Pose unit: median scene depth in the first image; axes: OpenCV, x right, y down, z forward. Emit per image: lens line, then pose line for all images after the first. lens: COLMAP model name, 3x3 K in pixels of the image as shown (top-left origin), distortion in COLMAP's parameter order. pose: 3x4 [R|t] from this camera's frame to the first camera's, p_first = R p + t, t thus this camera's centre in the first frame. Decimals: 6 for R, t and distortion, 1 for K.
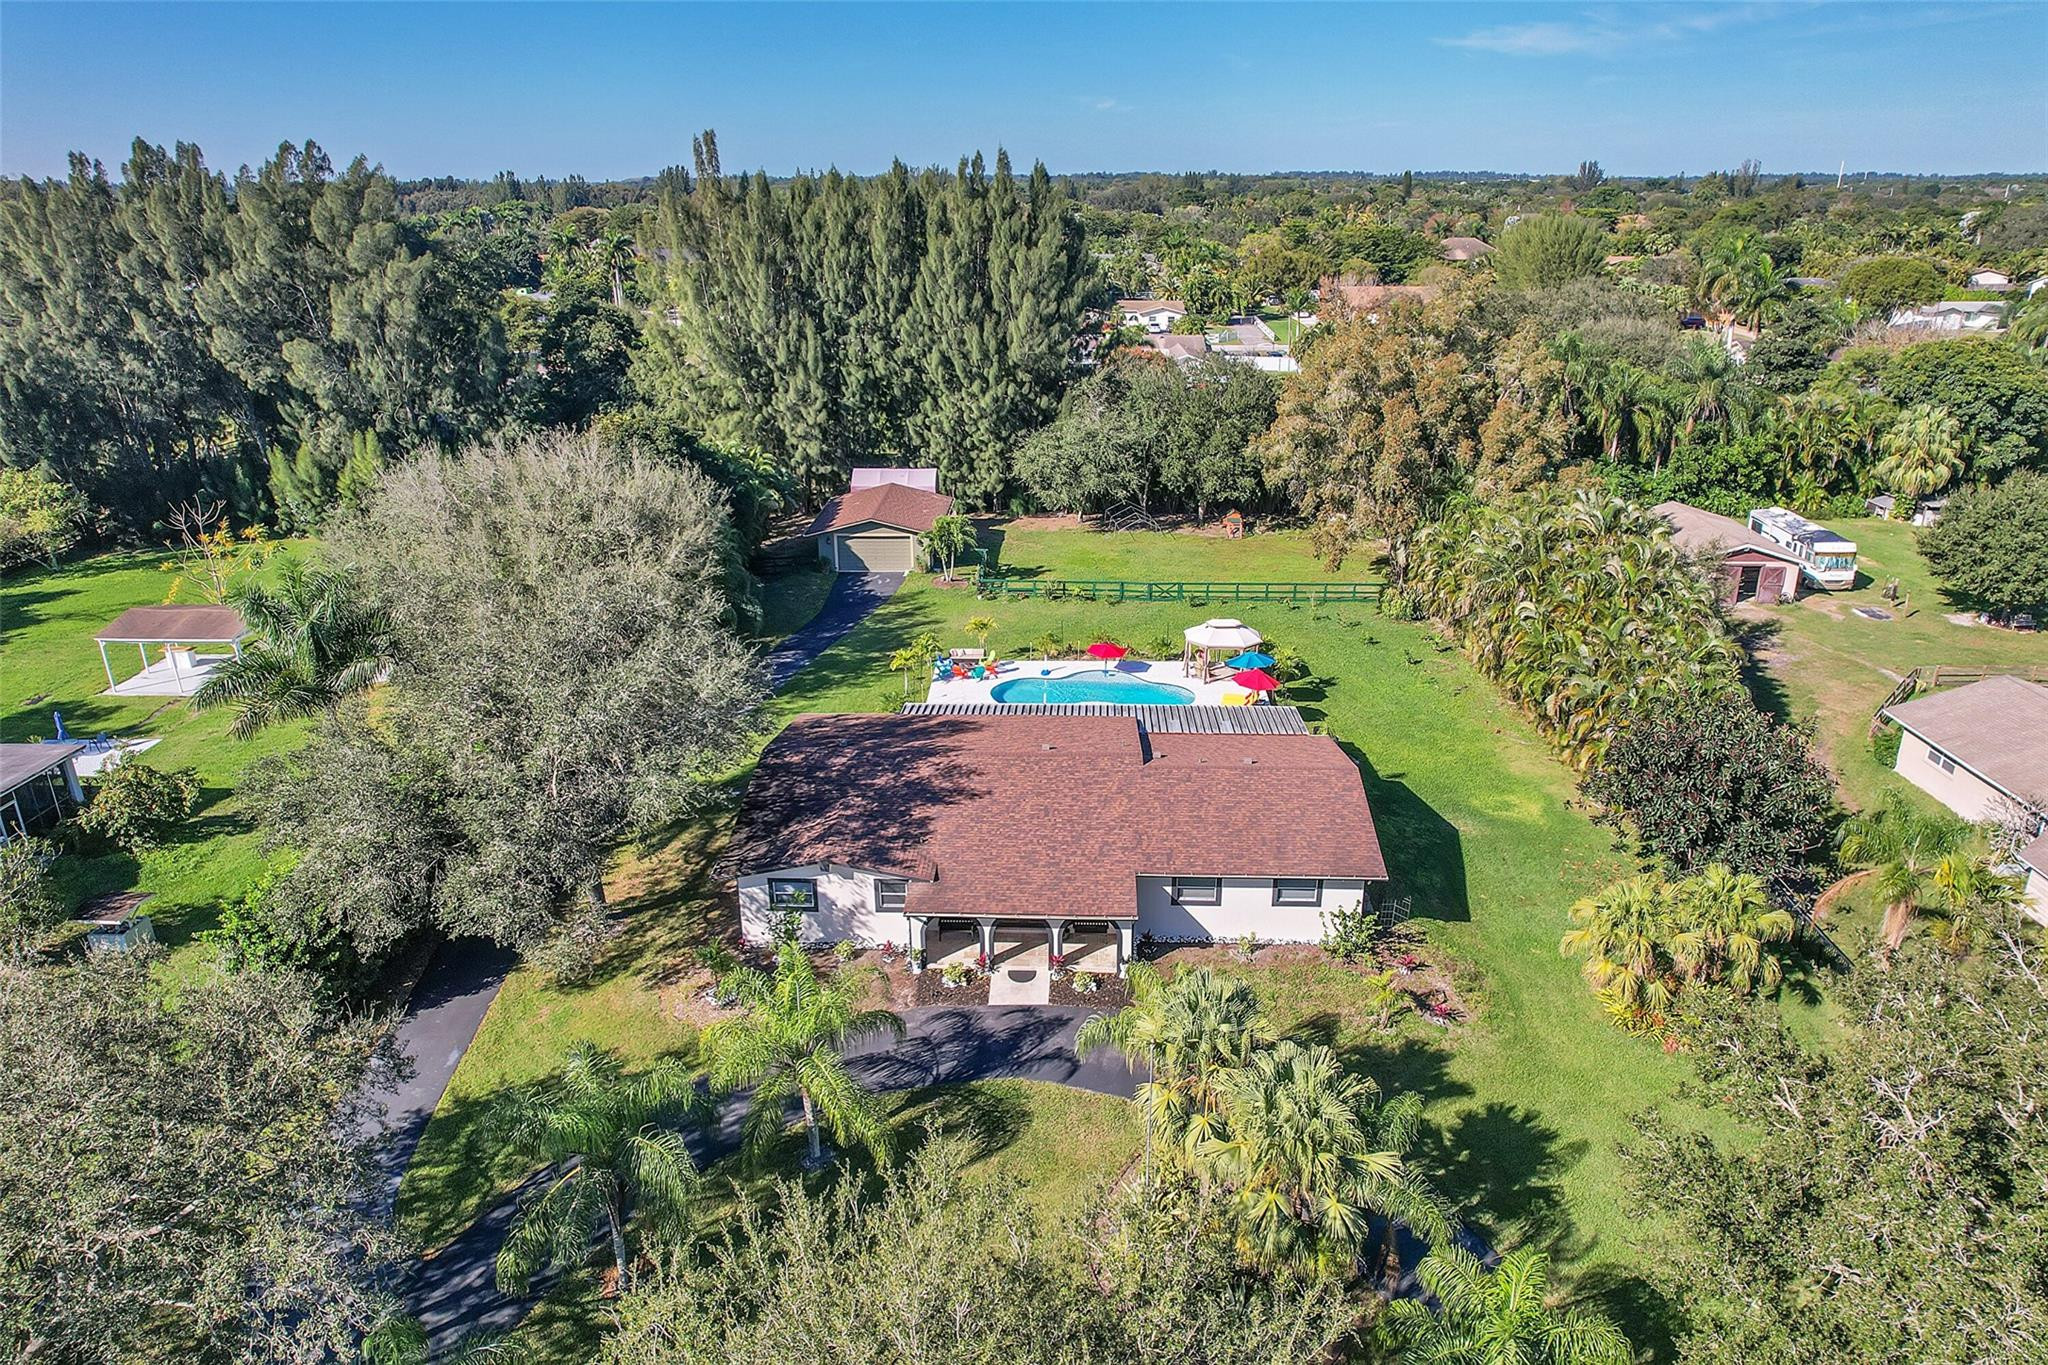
lens RADIAL K [[1336.0, 0, 1016.3], [0, 1336.0, 652.5], [0, 0, 1]] dist [-0.075949, 0.068673]
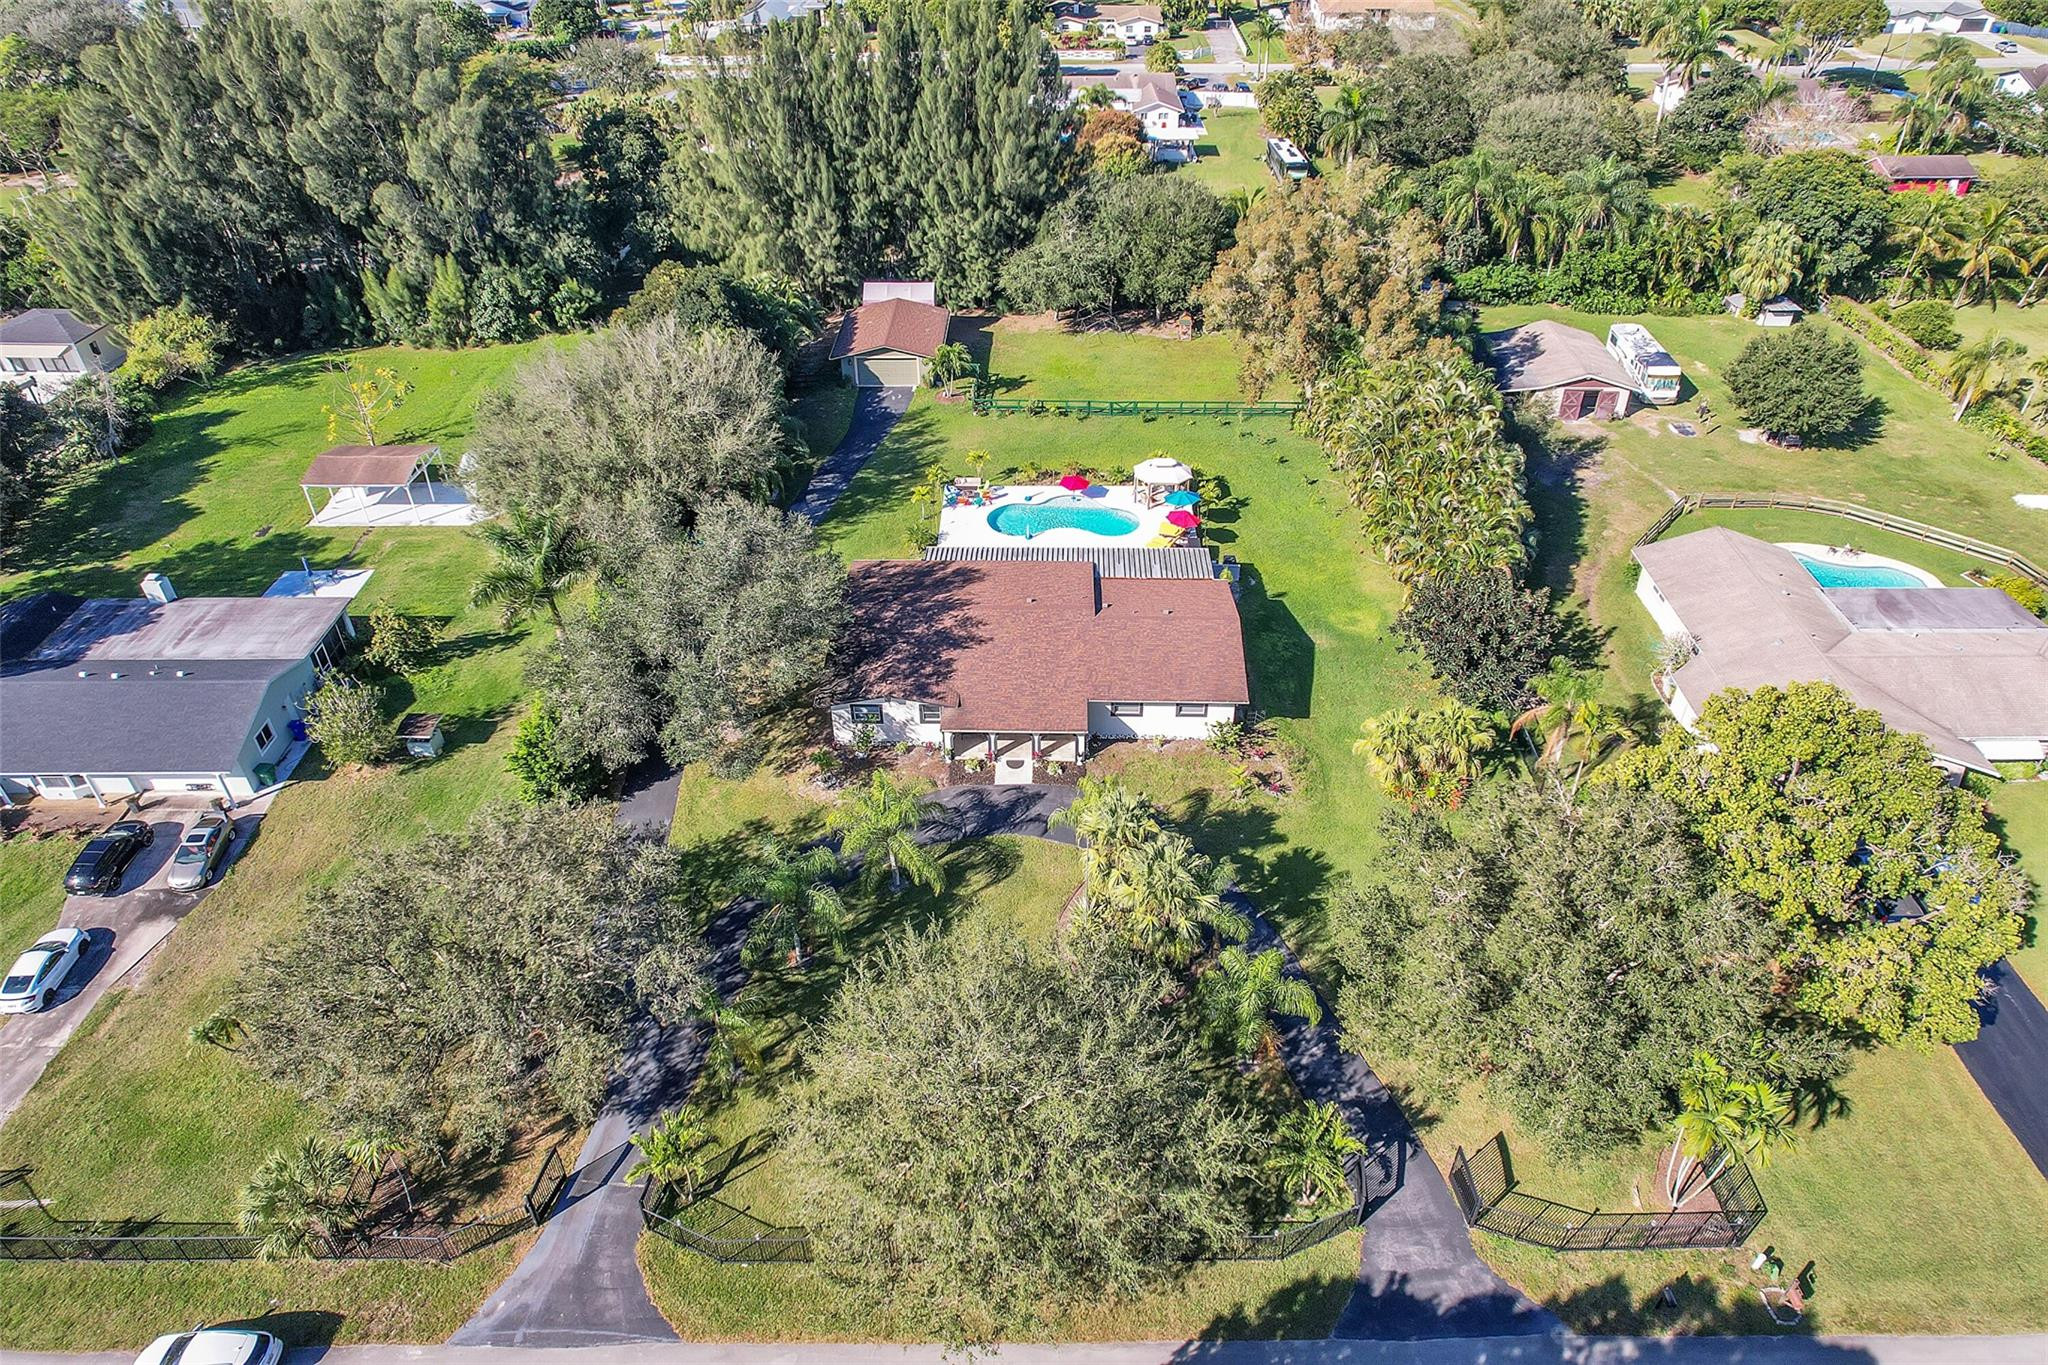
lens RADIAL K [[1336.0, 0, 1005.9], [0, 1336.0, 613.8], [0, 0, 1]] dist [-0.075949, 0.068673]
pose [[0.999925, -0.011405, 0.004450, -0.006672], [0.009998, 0.970525, 0.240794, -0.179529], [-0.007065, -0.240732, 0.970566, -0.284513]]
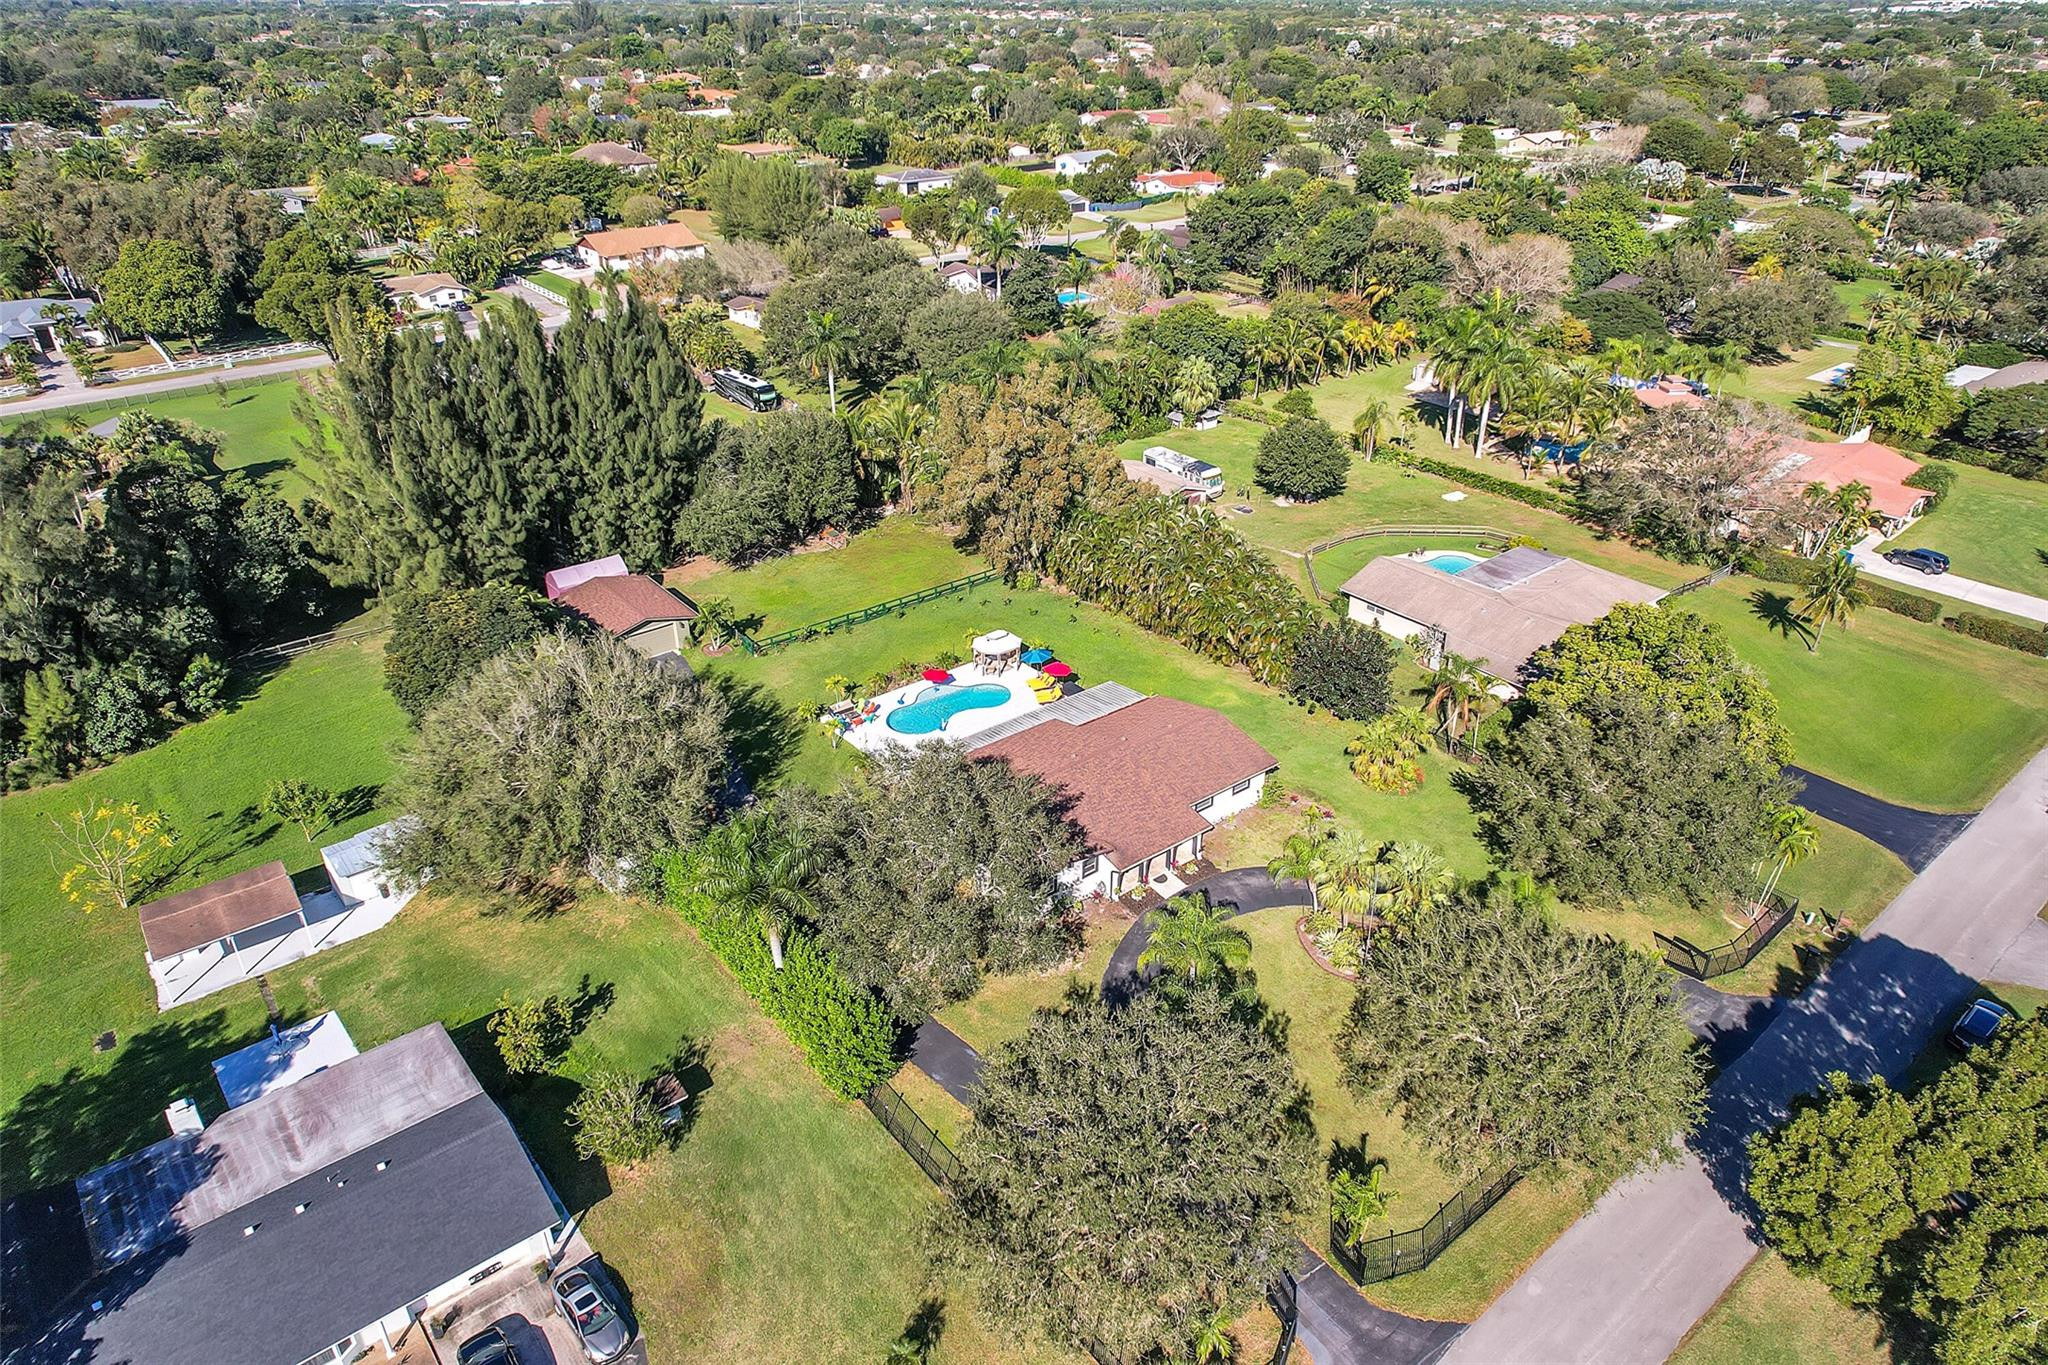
lens RADIAL K [[1336.0, 0, 992.5], [0, 1336.0, 651.7], [0, 0, 1]] dist [-0.075949, 0.068673]
pose [[0.772560, -0.293984, 0.562783, -0.654139], [0.225322, 0.955604, 0.189873, -0.270235], [-0.593617, -0.019880, 0.804502, -0.202308]]
